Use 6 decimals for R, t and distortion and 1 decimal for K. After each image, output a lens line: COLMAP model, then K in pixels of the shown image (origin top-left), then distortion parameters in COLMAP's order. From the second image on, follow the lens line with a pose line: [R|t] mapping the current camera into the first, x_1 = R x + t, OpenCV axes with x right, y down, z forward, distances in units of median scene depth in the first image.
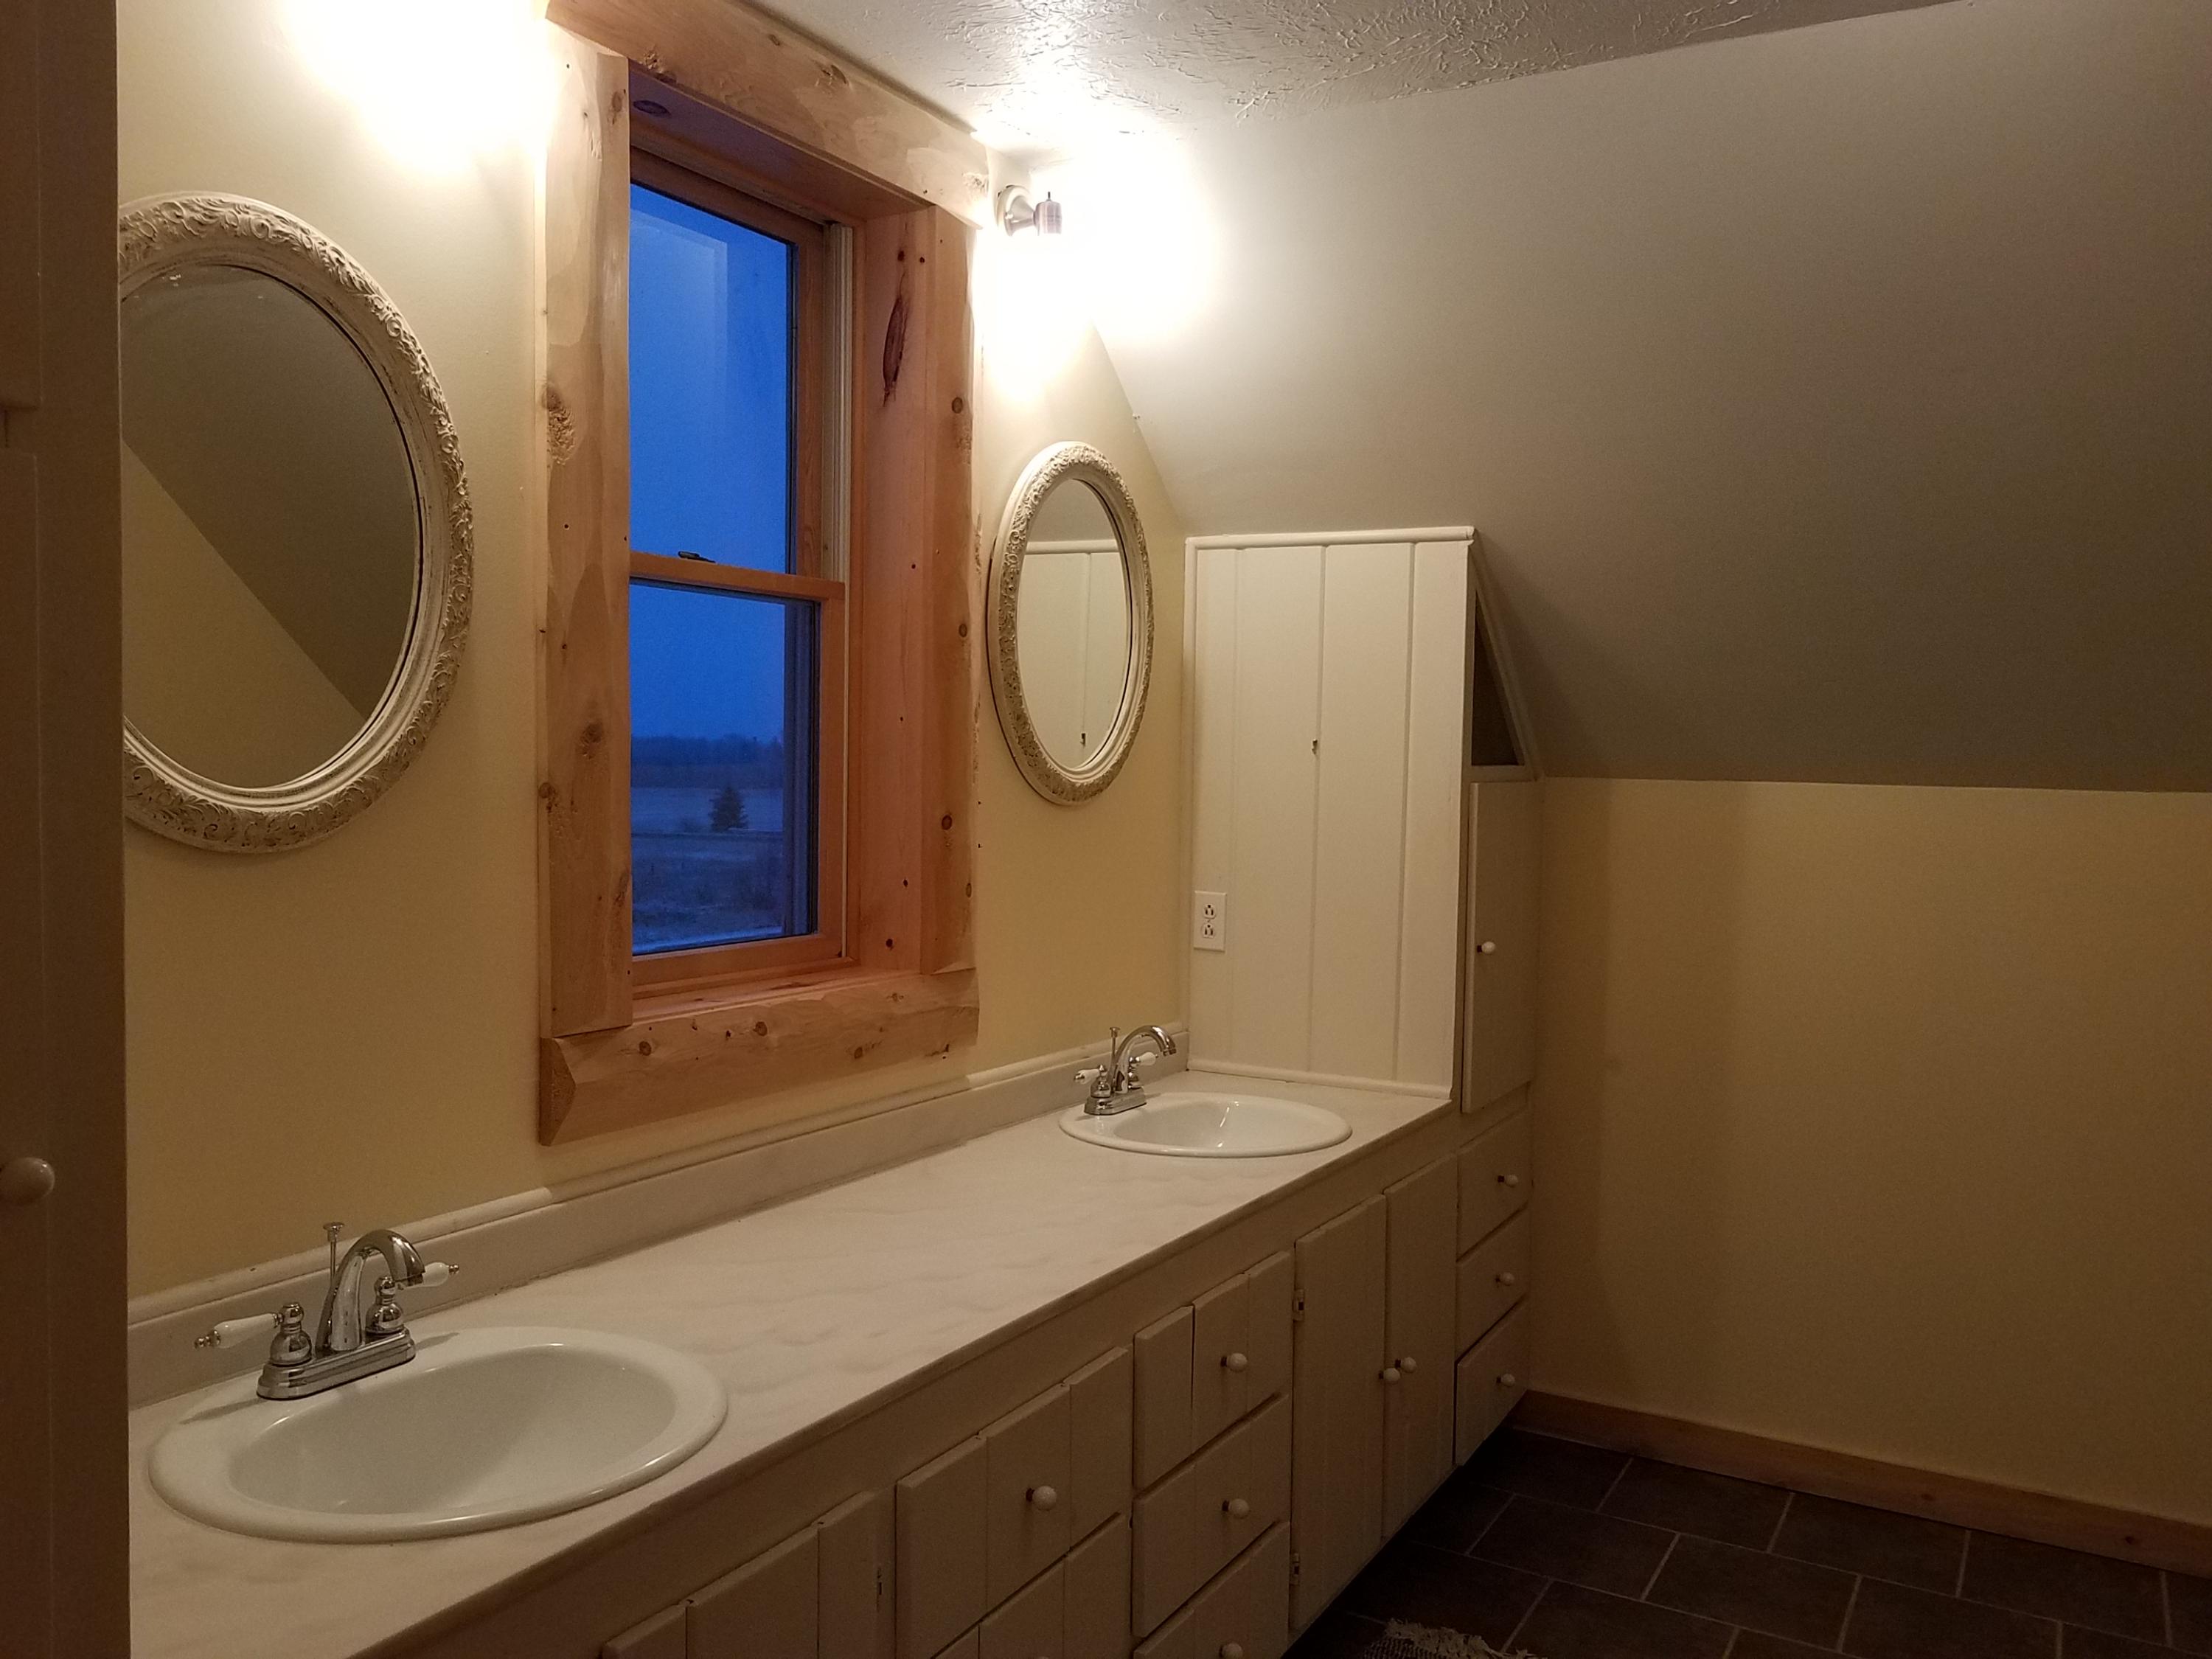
lens RADIAL K [[1758.7, 0, 1106.1], [0, 1758.7, 833.8], [0, 0, 1]] dist [0.003504, 0.005823]
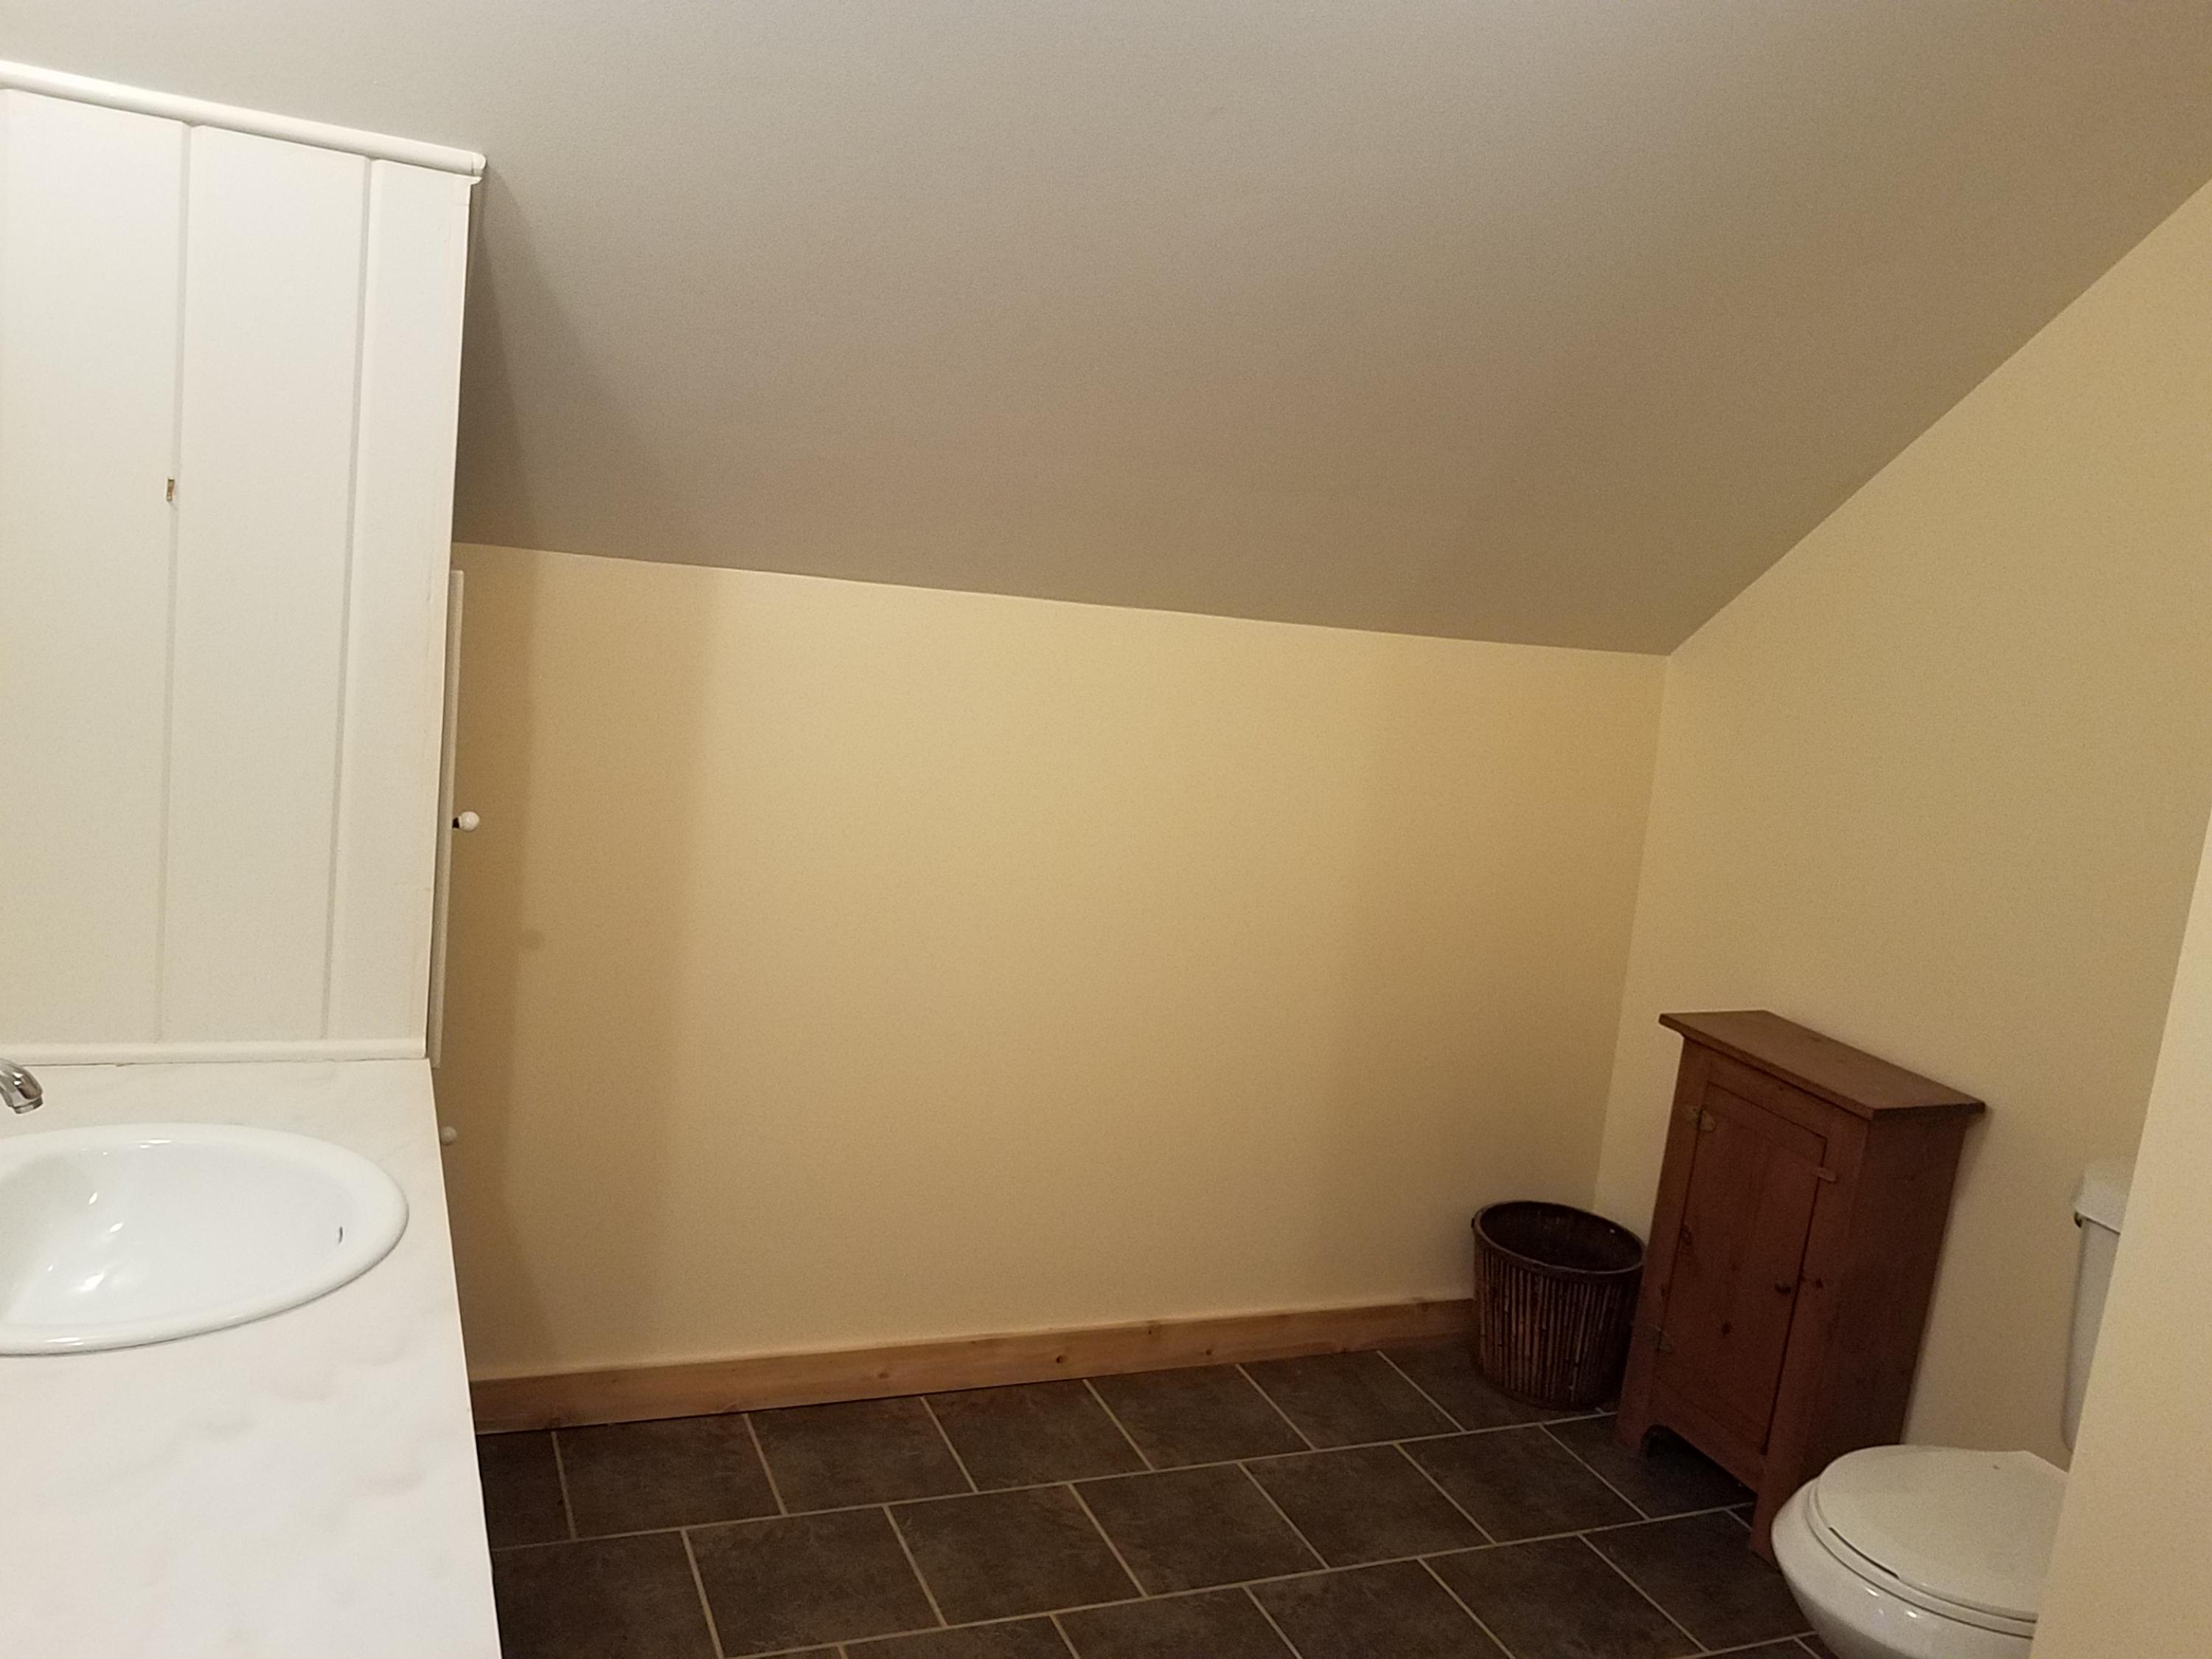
lens RADIAL K [[1758.7, 0, 1106.9], [0, 1758.7, 818.2], [0, 0, 1]] dist [0.003504, 0.005823]
pose [[0.613062, -0.079840, 0.785990, -0.154469], [-0.064386, 0.986522, 0.150431, -0.051028], [-0.787407, -0.142830, 0.599658, 0.412805]]
